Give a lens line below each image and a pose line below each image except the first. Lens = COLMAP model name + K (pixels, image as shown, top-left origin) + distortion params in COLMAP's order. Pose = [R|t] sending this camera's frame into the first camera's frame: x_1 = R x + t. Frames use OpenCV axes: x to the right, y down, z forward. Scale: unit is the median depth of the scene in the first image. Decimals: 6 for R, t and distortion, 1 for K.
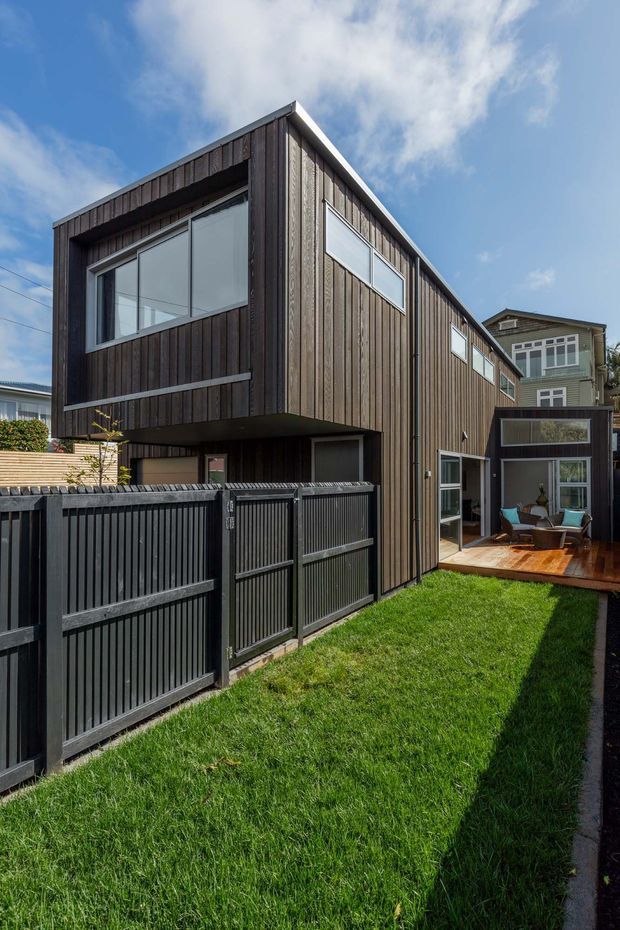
lens RADIAL K [[431.0, 0, 326.0], [0, 431.0, 465.5], [0, 0, 1]] dist [-0.019078, -0.000058]
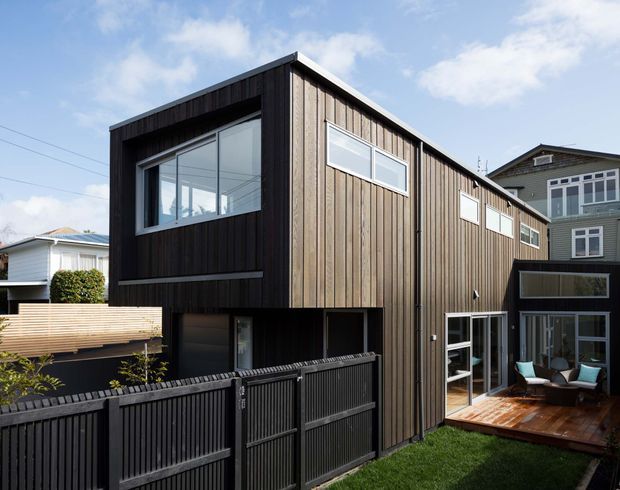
lens RADIAL K [[430.1, 0, 309.0], [0, 430.1, 291.8], [0, 0, 1]] dist [-0.030776, 0.000919]
pose [[0.991884, 0.000712, -0.127143, 0.082492], [-0.000945, 0.999998, -0.001775, -0.120460], [0.127141, 0.001881, 0.991883, -0.141718]]
